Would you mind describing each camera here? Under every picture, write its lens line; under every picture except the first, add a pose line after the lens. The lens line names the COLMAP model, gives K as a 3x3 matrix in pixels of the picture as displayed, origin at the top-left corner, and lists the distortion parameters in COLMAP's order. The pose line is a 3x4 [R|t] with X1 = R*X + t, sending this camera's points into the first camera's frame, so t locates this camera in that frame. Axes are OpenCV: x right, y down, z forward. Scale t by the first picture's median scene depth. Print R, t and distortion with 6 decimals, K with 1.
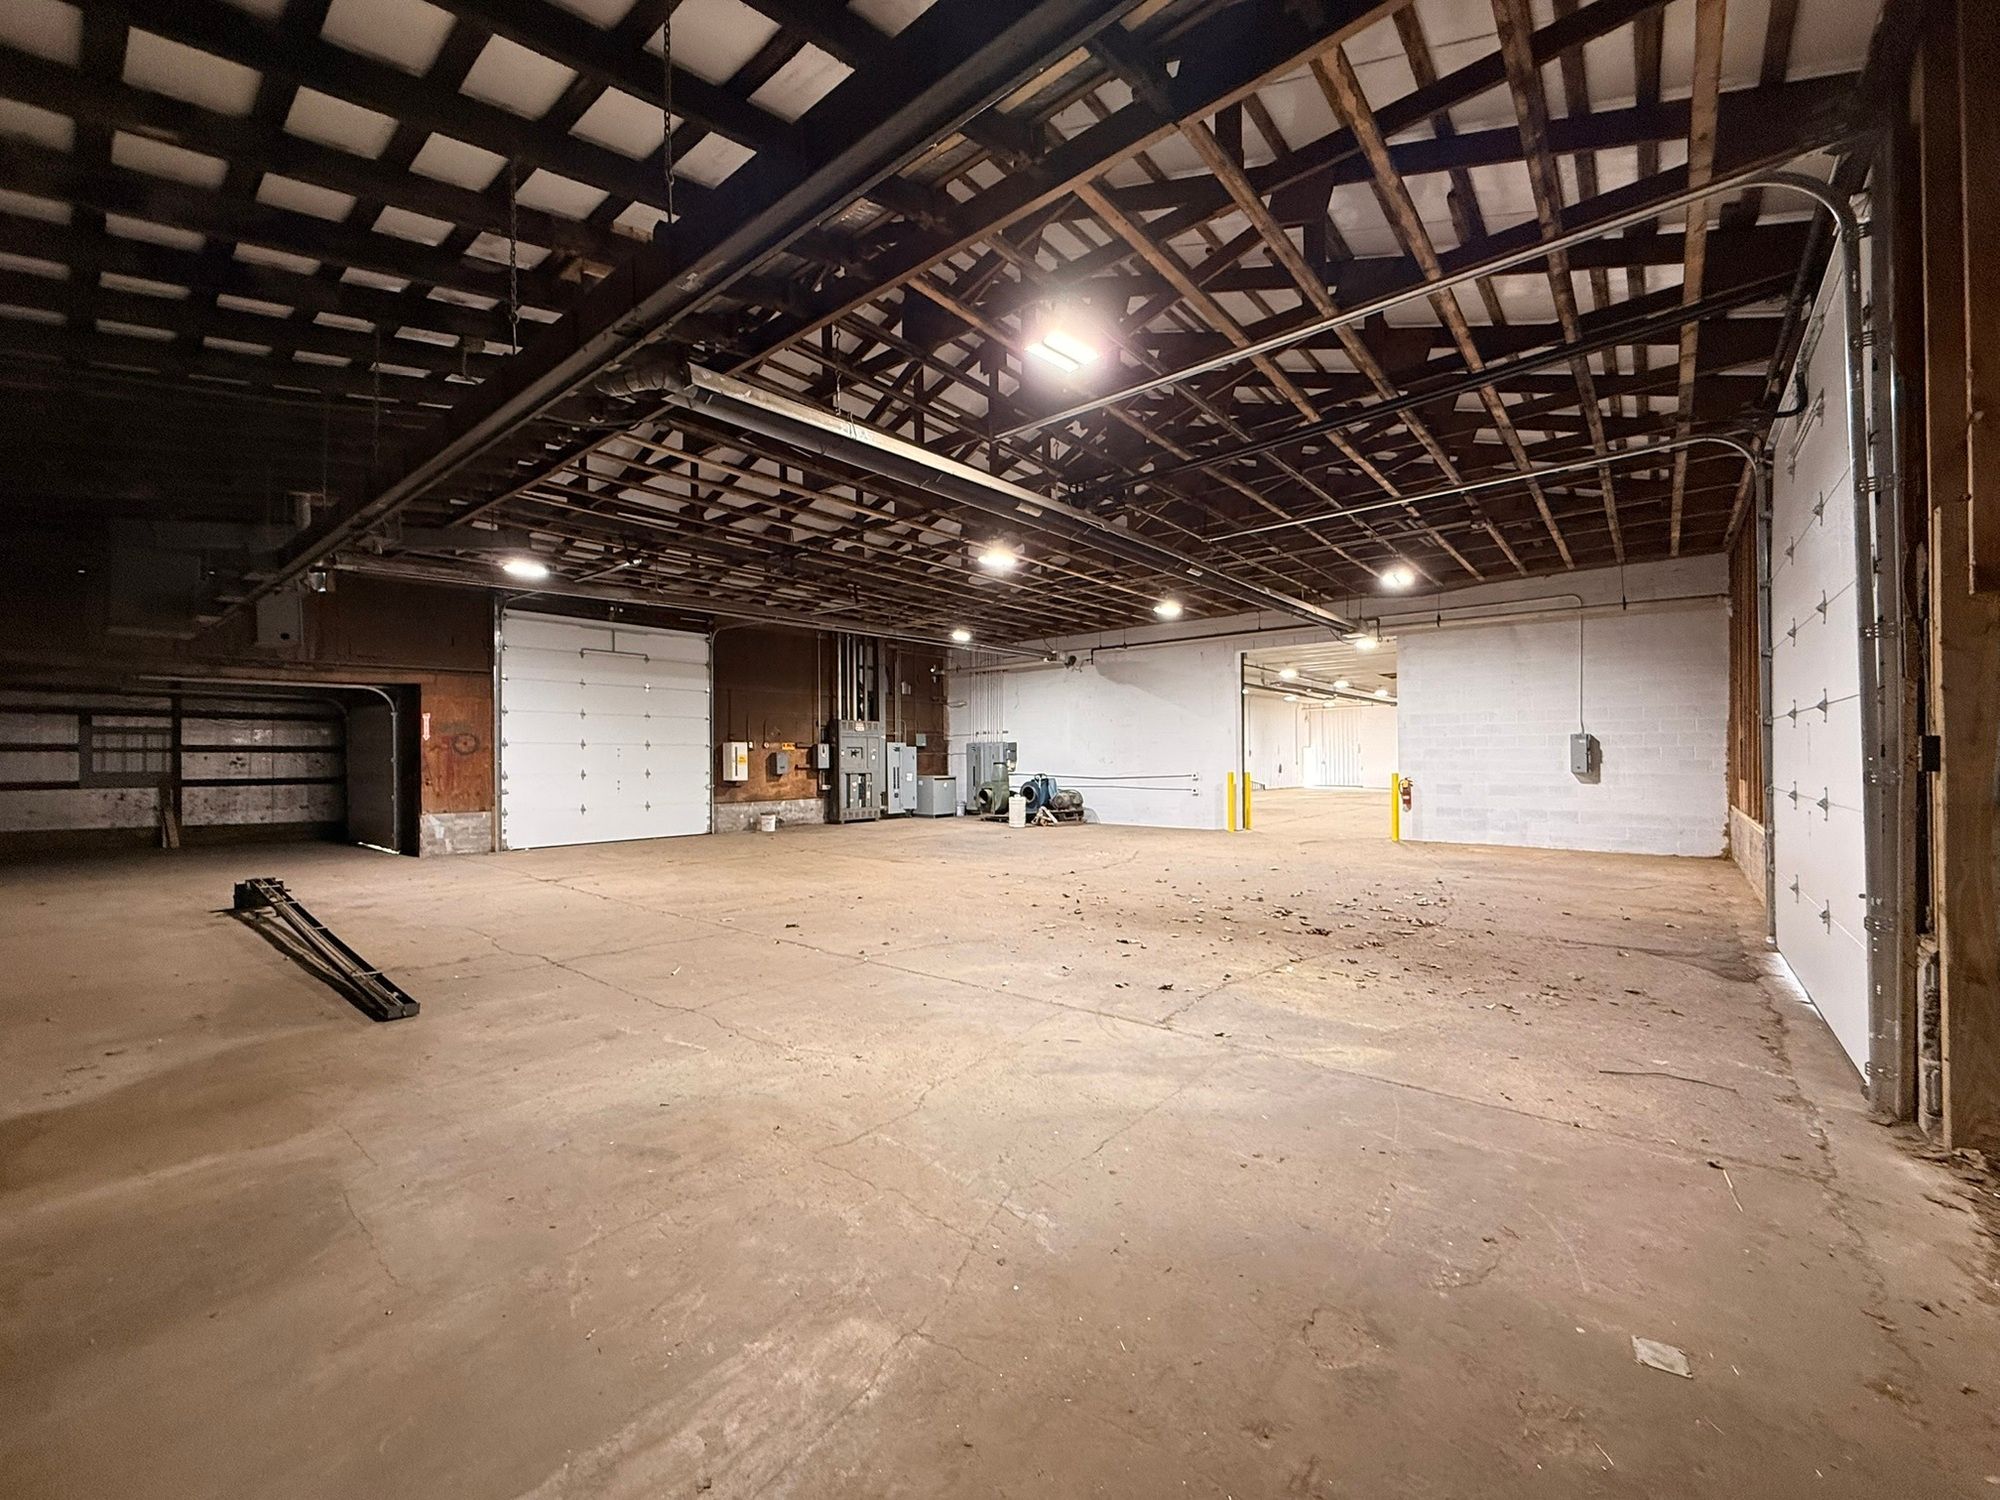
lens RADIAL K [[790.0, 0, 994.7], [0, 790.0, 752.4], [0, 0, 1]] dist [0.000055, -0.000510]
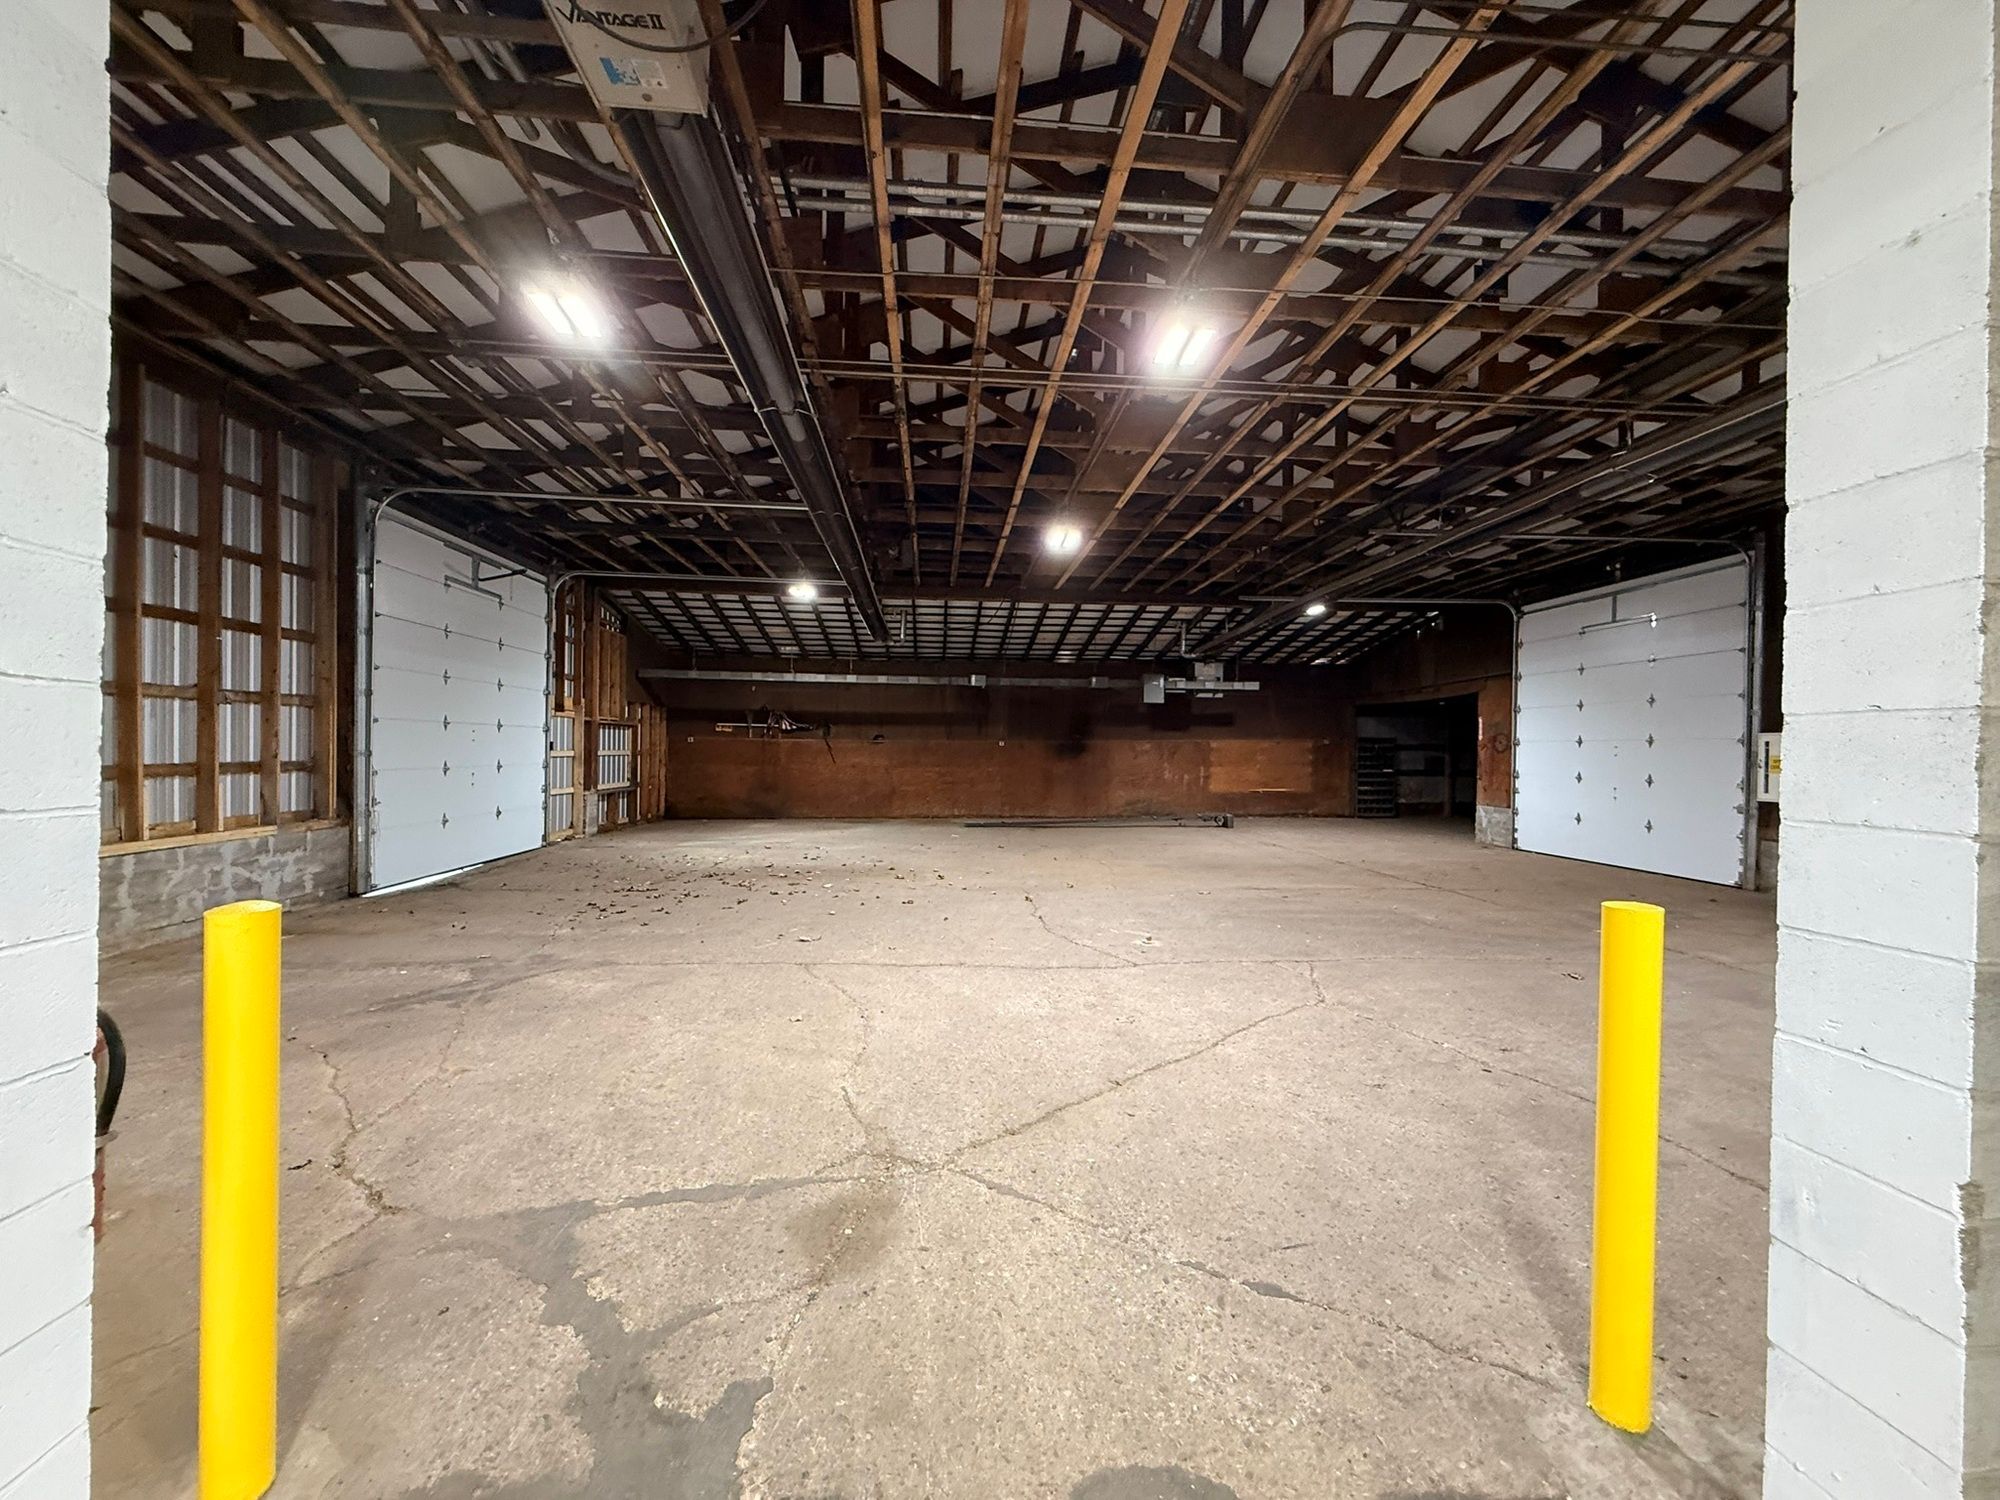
lens RADIAL K [[790.0, 0, 998.6], [0, 790.0, 754.4], [0, 0, 1]] dist [0.000055, -0.000510]
pose [[-0.710331, 0.005784, -0.703844, 0.525759], [0.004392, 0.999983, 0.003785, -0.002686], [0.703855, -0.000402, -0.710344, 1.190222]]
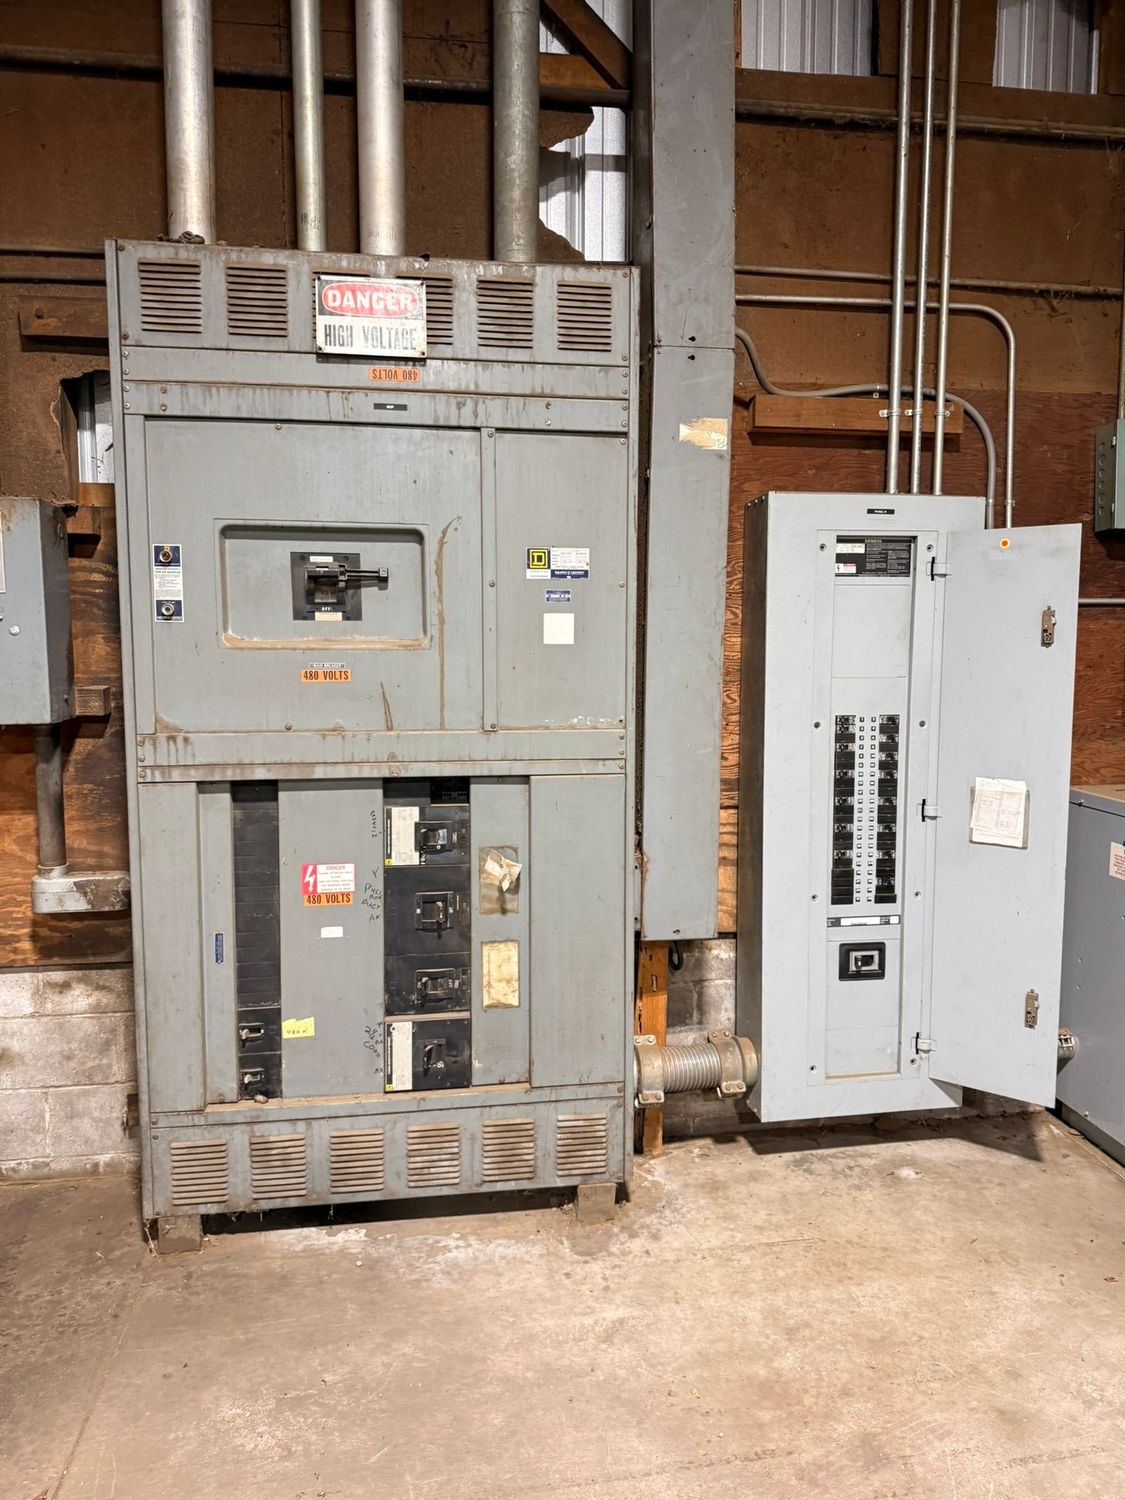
lens RADIAL K [[1044.2, 0, 562.3], [0, 1044.2, 754.4], [0, 0, 1]] dist [0.028443, -0.001054]
pose [[0.751091, 0.078591, -0.655504, -0.084140], [-0.000075, 0.992900, 0.118956, 0.009178], [0.660199, -0.089298, 0.745764, 1.229384]]
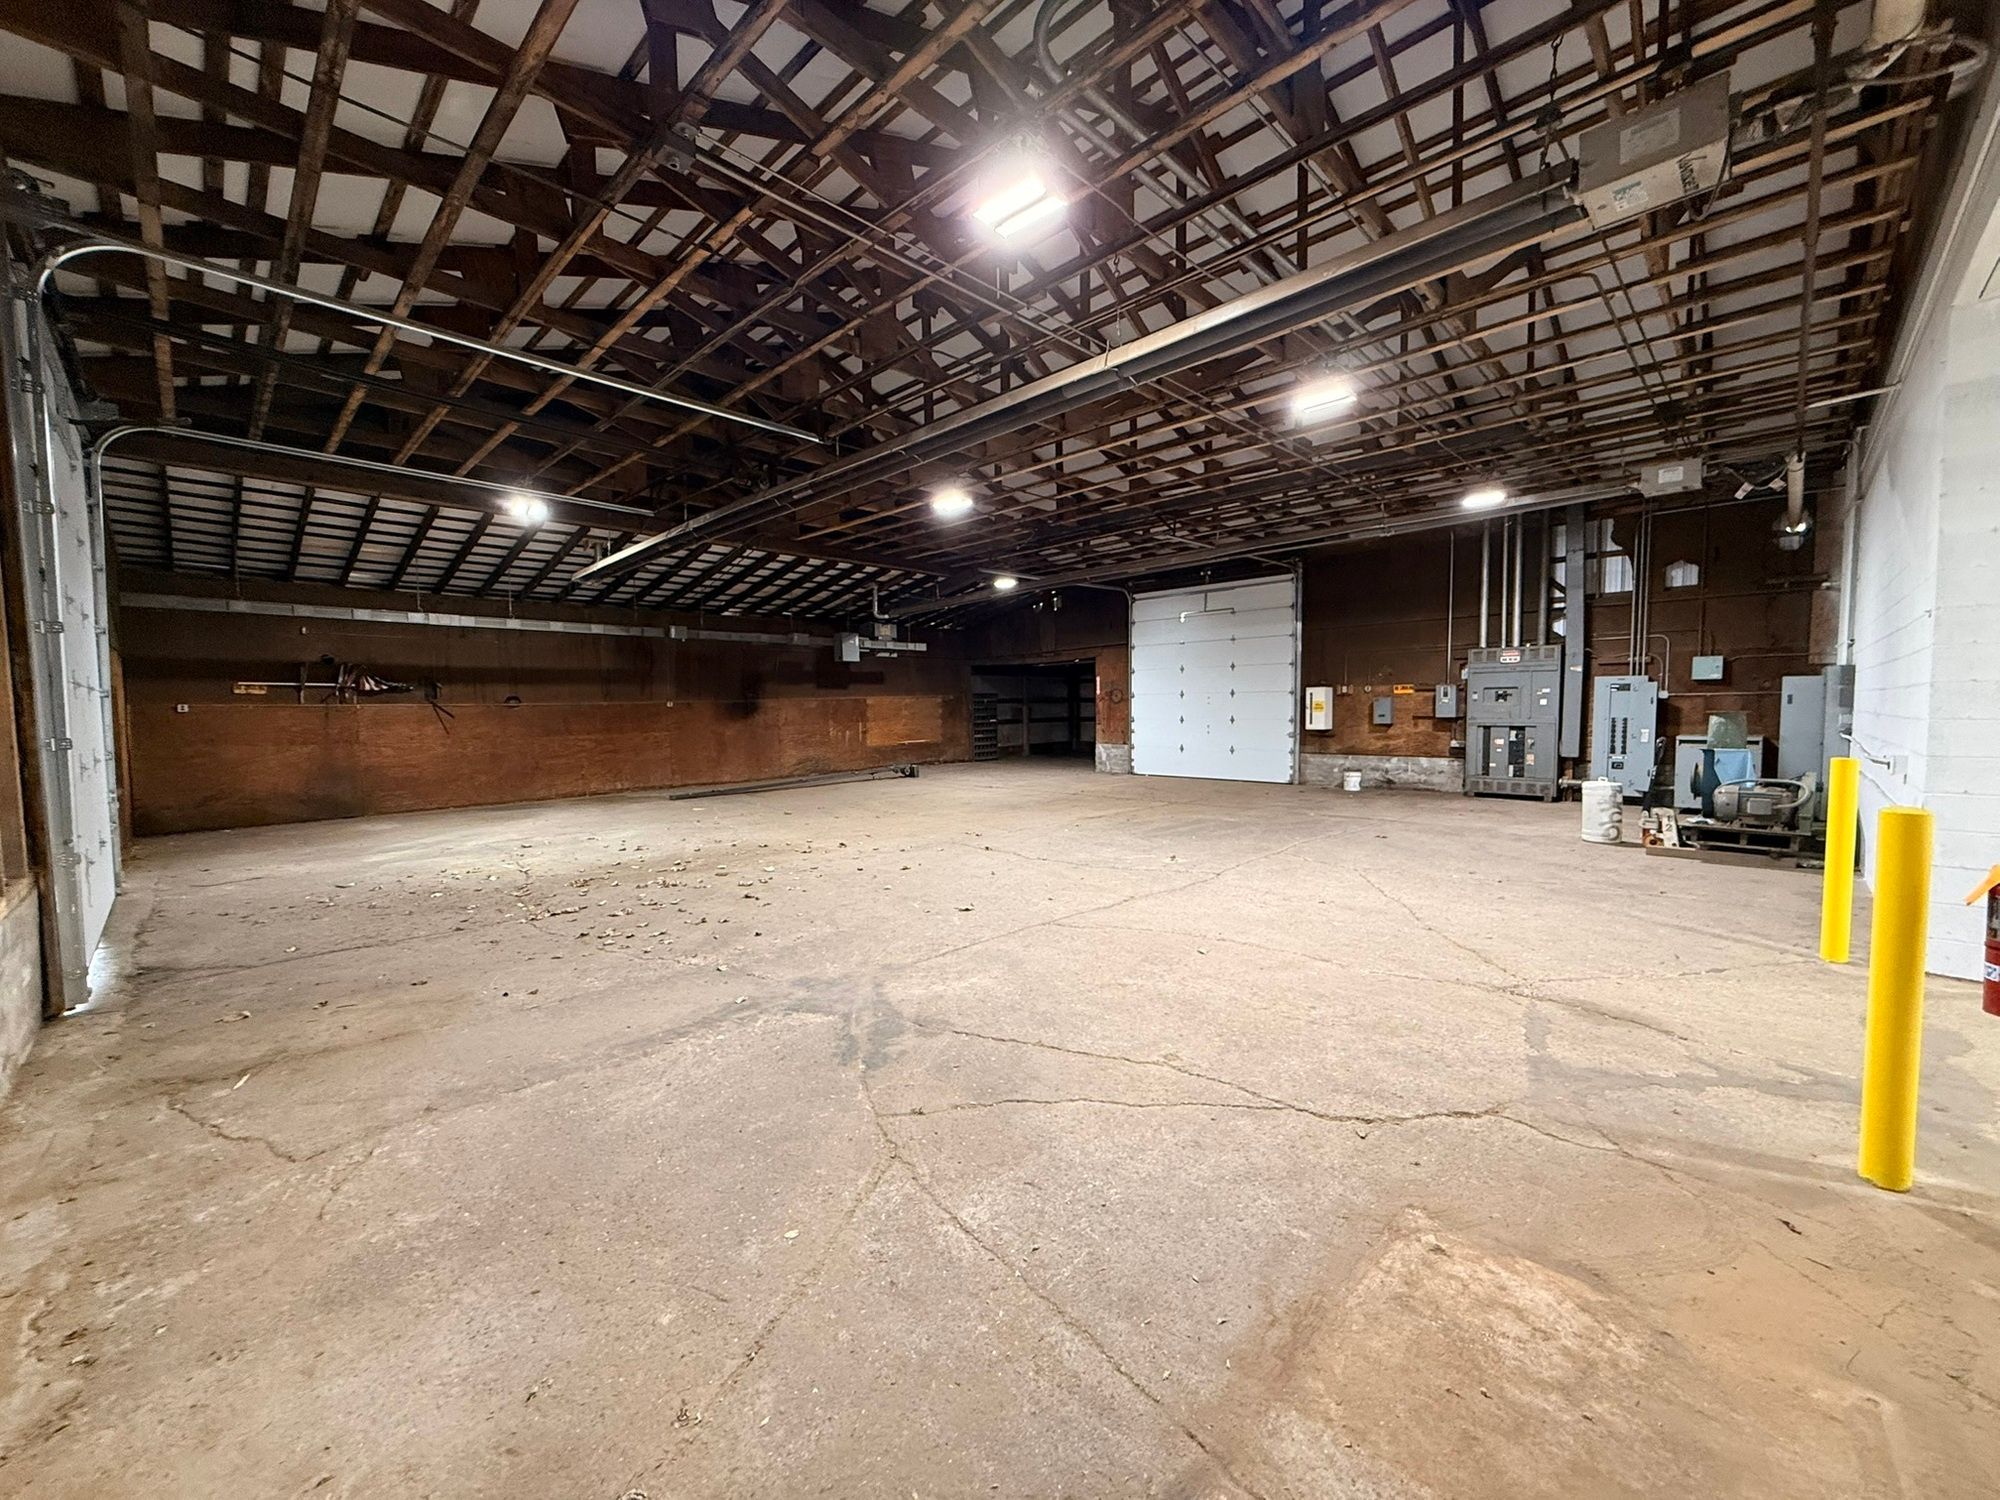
lens RADIAL K [[790.0, 0, 998.1], [0, 790.0, 753.7], [0, 0, 1]] dist [0.000055, -0.000510]
pose [[-0.077295, 0.070873, -0.994486, 0.718395], [0.026290, 0.997268, 0.069028, -0.010667], [0.996662, -0.020809, -0.078947, 0.833716]]
